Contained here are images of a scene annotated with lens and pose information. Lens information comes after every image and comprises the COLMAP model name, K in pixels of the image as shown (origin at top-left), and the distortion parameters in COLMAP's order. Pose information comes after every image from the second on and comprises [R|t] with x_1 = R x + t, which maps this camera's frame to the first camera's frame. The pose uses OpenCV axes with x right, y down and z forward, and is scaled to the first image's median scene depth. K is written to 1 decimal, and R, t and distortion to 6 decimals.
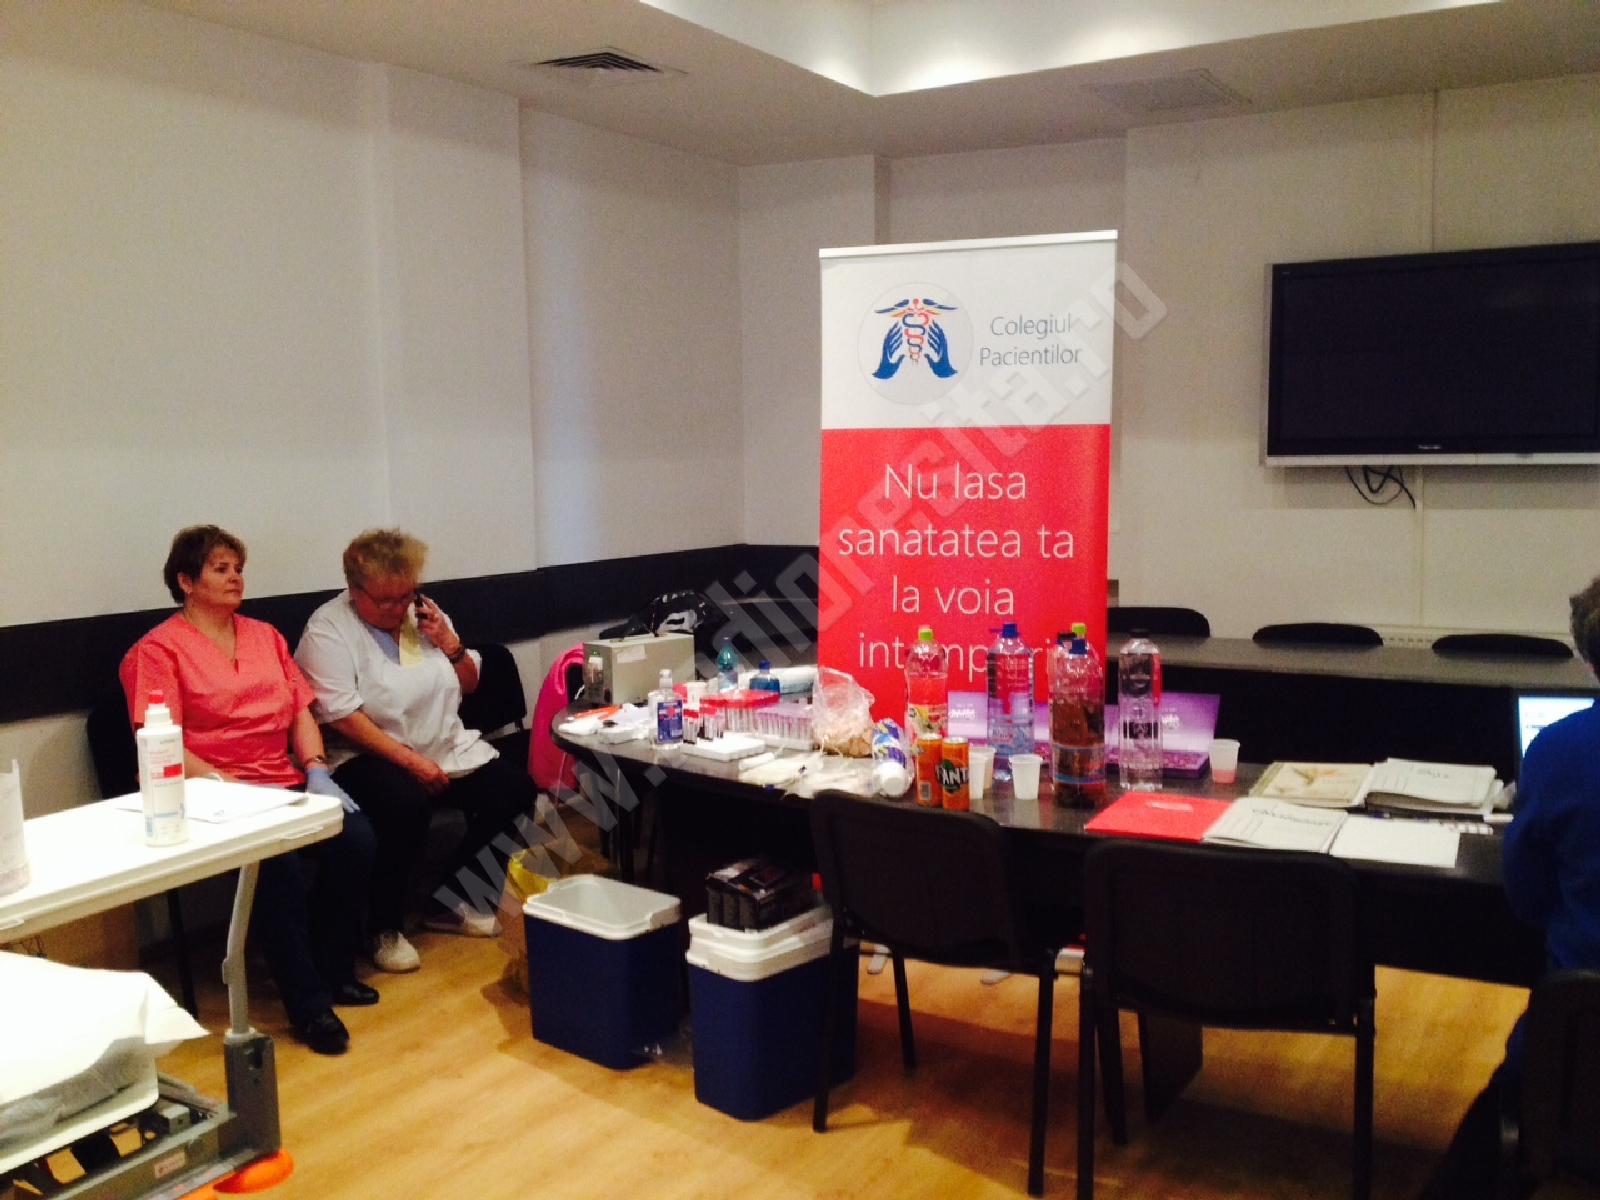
lens RADIAL K [[1514.1, 0, 800.0], [0, 1514.1, 600.0], [0, 0, 1]] dist [0.163325, -0.354523]
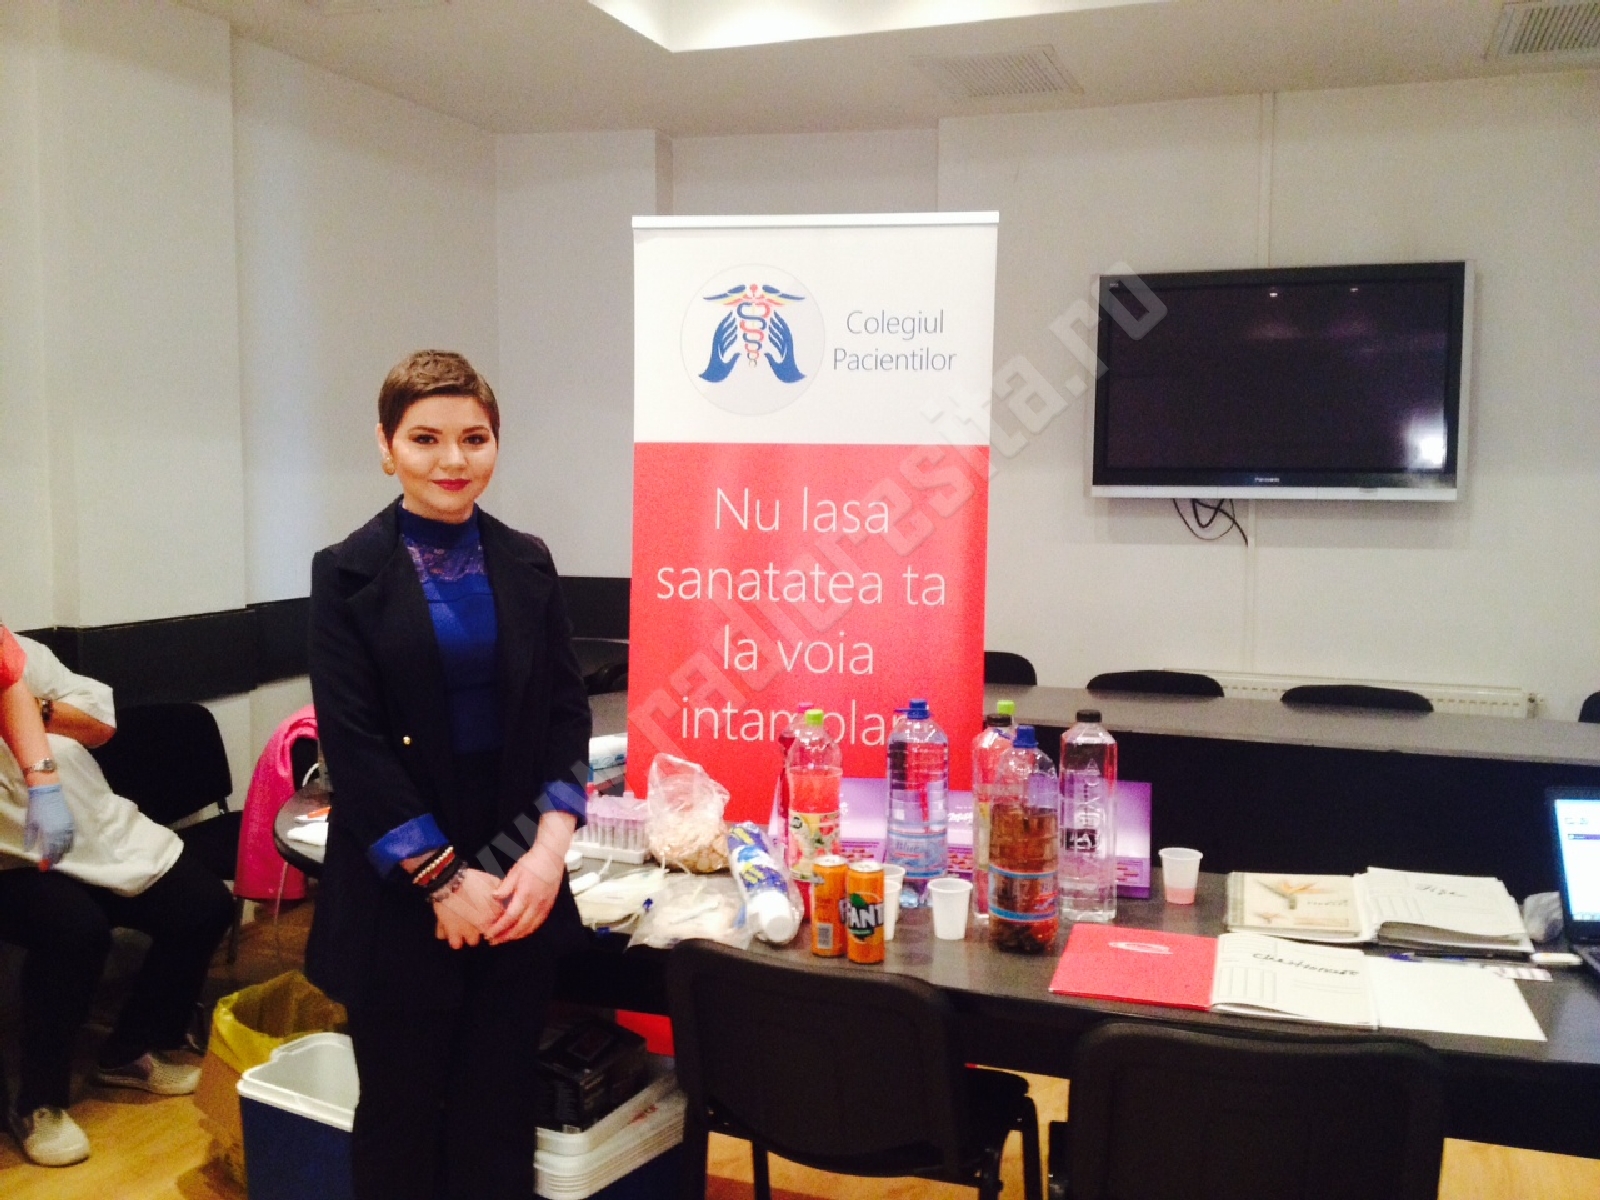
lens RADIAL K [[1514.1, 0, 800.0], [0, 1514.1, 600.0], [0, 0, 1]] dist [0.163325, -0.354523]
pose [[0.982513, 0.007182, 0.186055, -0.051785], [-0.005289, 0.999929, -0.010673, -0.022205], [-0.186118, 0.009502, 0.982481, 0.209734]]
